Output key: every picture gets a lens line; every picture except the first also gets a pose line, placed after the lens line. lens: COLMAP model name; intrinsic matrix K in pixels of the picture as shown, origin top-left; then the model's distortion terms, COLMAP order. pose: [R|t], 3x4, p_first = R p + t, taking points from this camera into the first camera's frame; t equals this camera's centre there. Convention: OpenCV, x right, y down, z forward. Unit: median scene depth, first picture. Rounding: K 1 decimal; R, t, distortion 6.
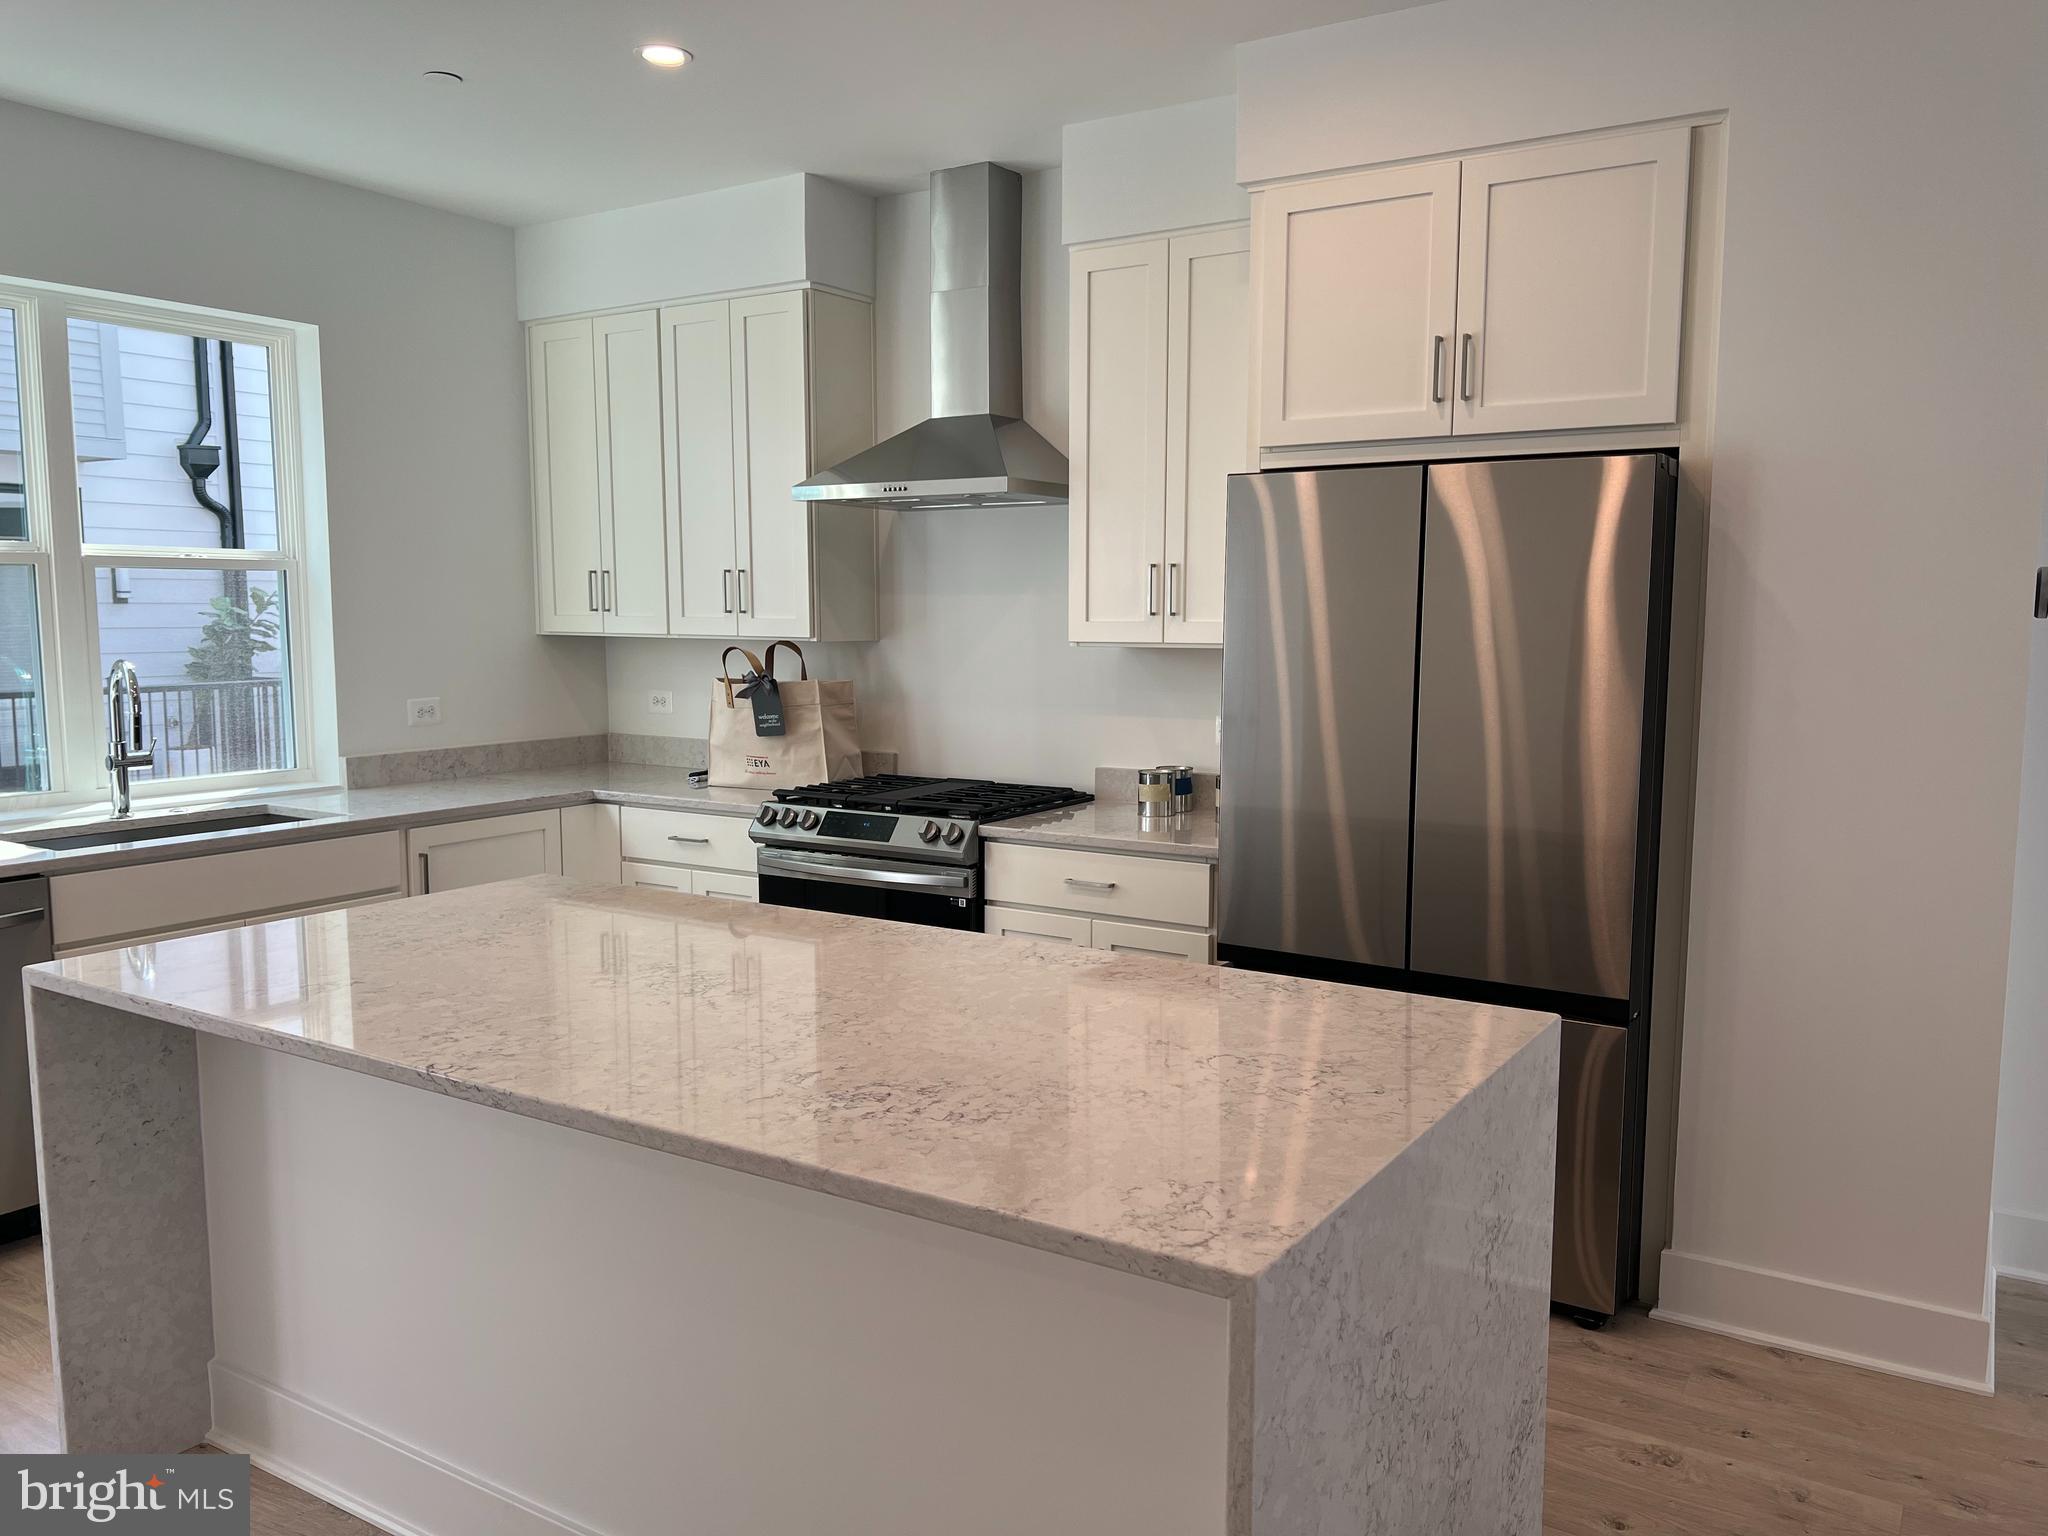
lens RADIAL K [[1545.2, 0, 1049.1], [0, 1545.2, 783.0], [0, 0, 1]] dist [0.066848, -0.088858]
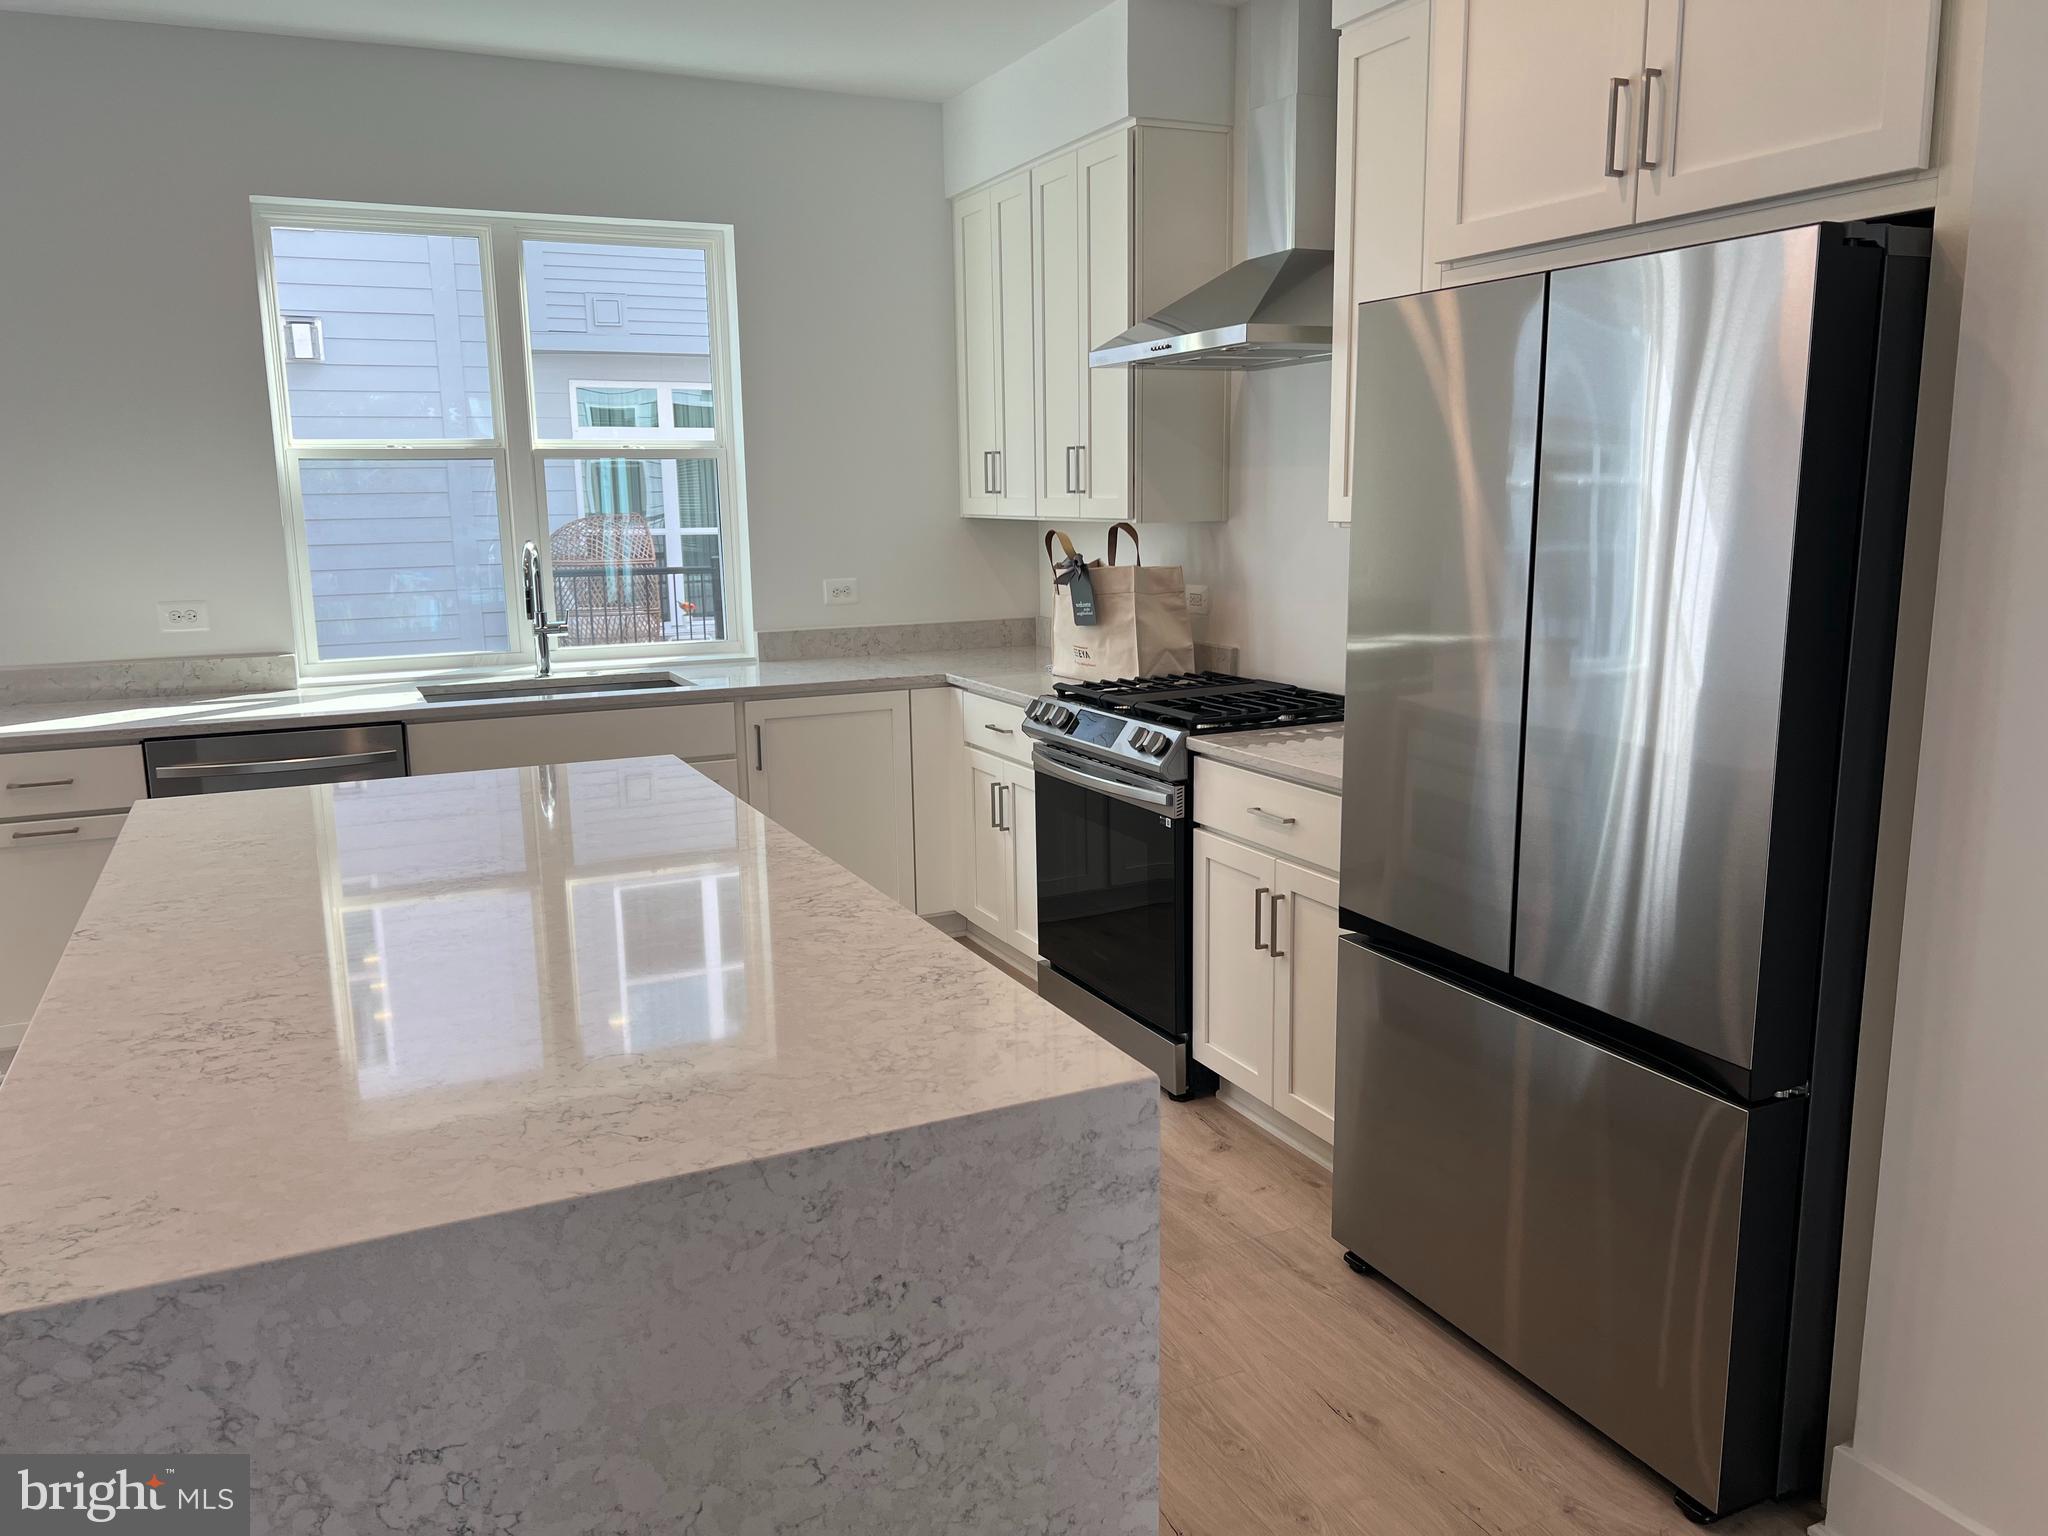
lens RADIAL K [[1545.2, 0, 1038.6], [0, 1545.2, 782.3], [0, 0, 1]] dist [0.066848, -0.088858]
pose [[0.848353, 0.086537, -0.522311, 0.329455], [-0.045406, 0.994809, 0.091071, -0.021984], [0.527481, -0.053544, 0.847878, 0.205375]]
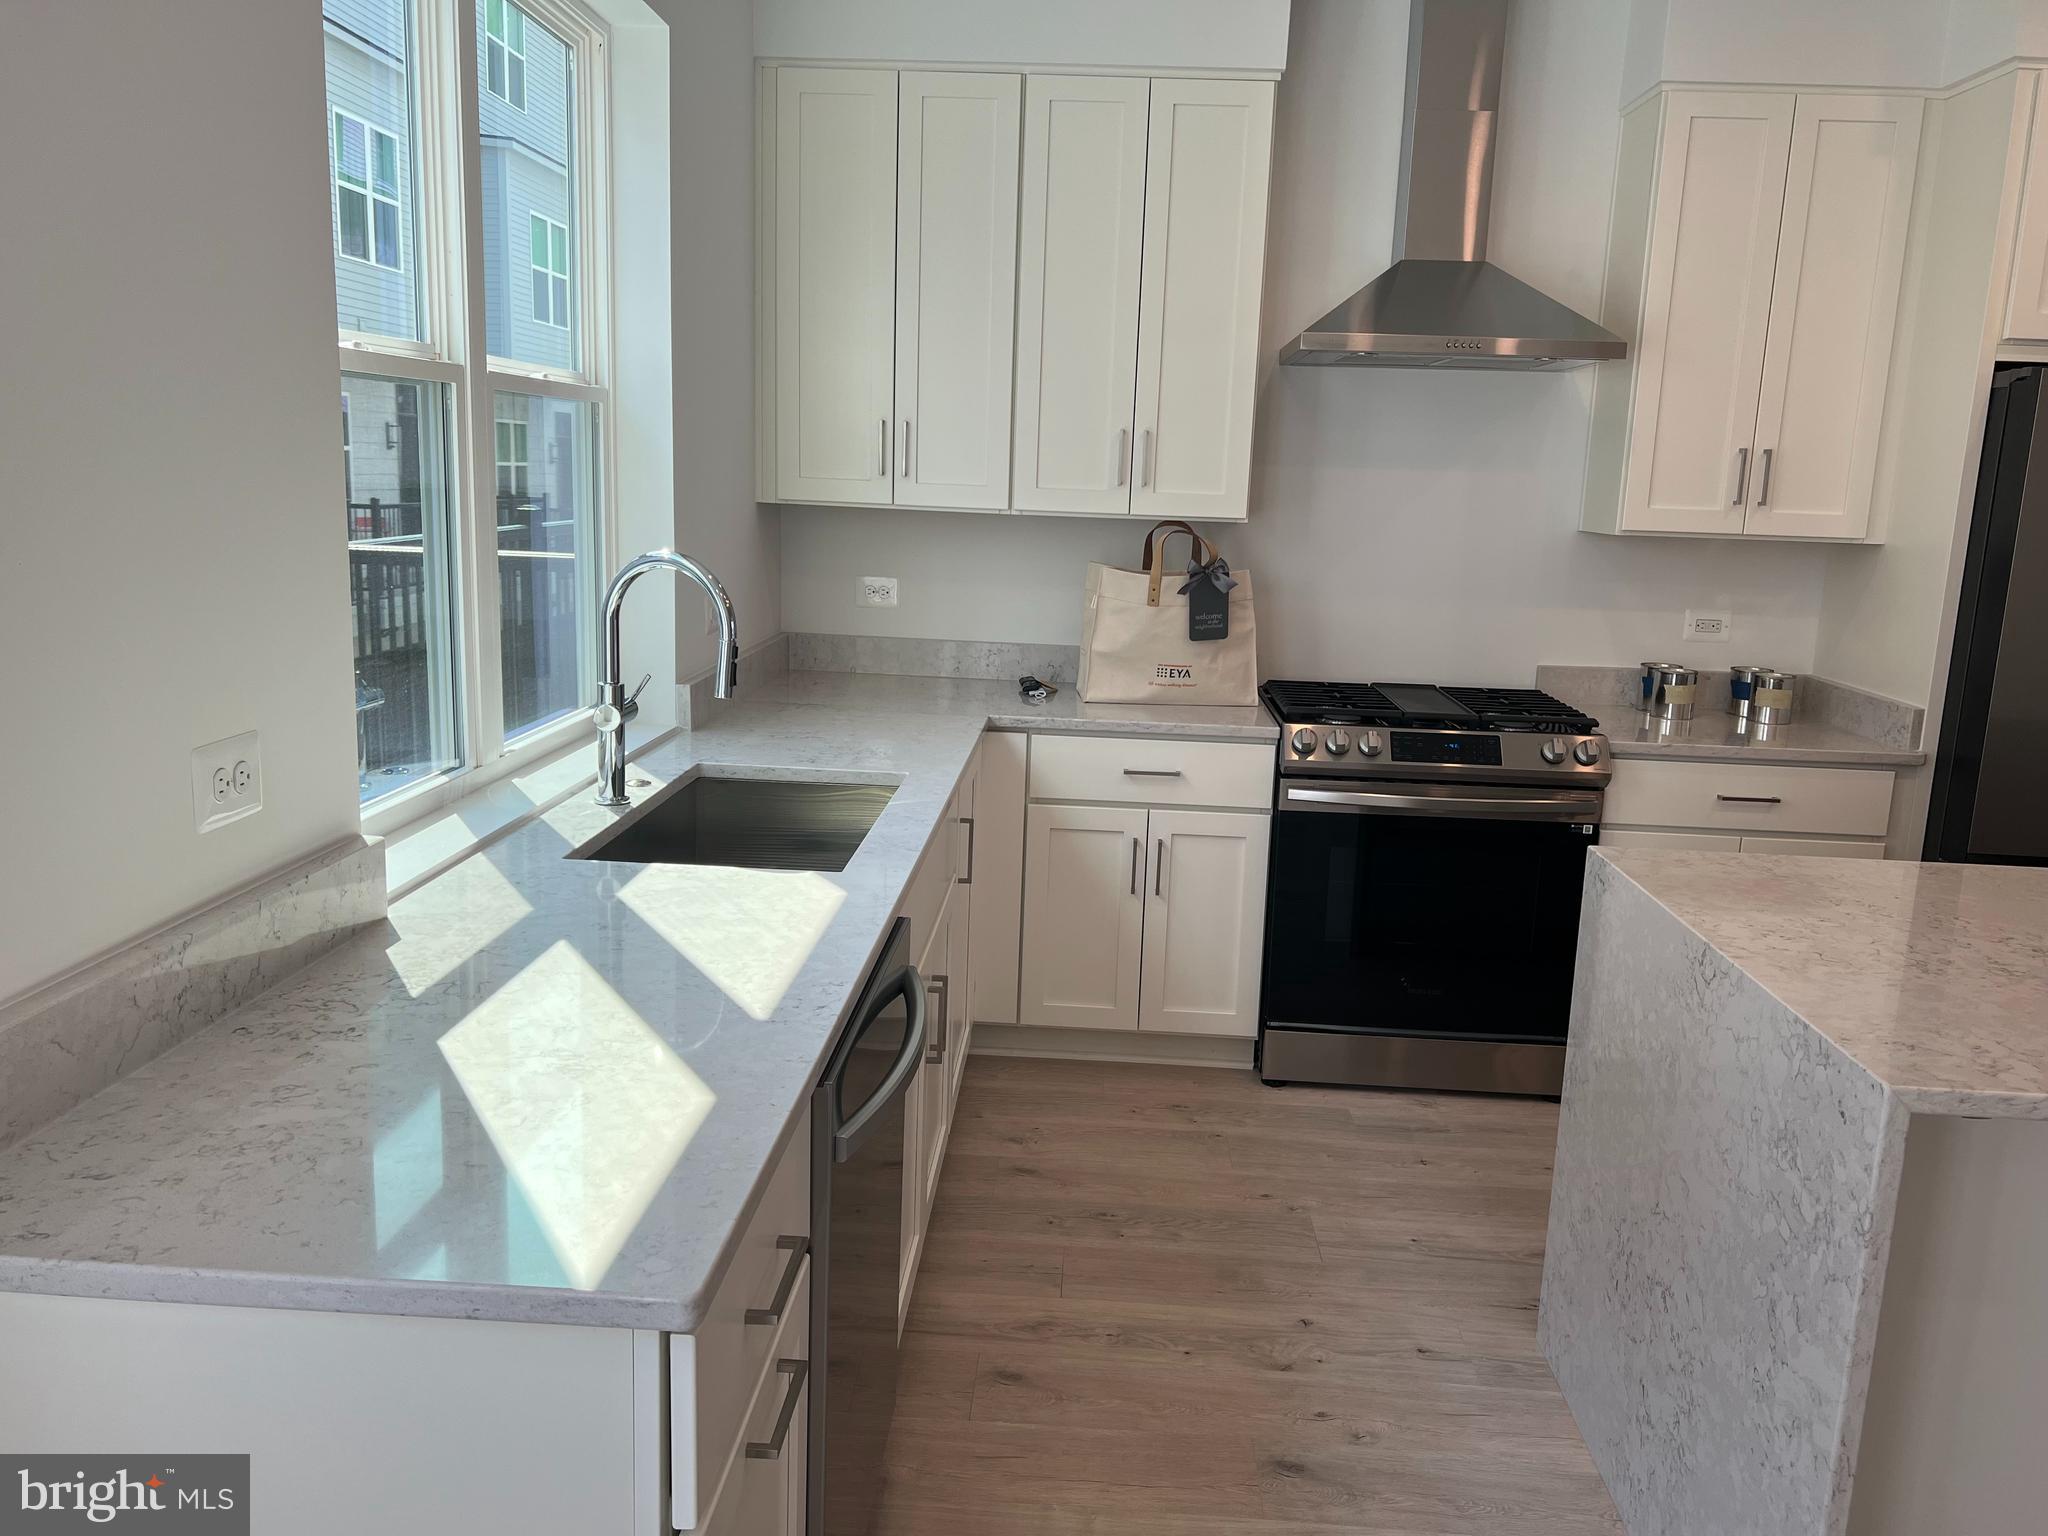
lens RADIAL K [[1545.2, 0, 1029.9], [0, 1545.2, 761.9], [0, 0, 1]] dist [0.066848, -0.088858]
pose [[0.867378, -0.062008, 0.493771, -0.748876], [0.021408, 0.995938, 0.087464, -0.044198], [-0.497189, -0.065293, 0.865182, 0.374209]]
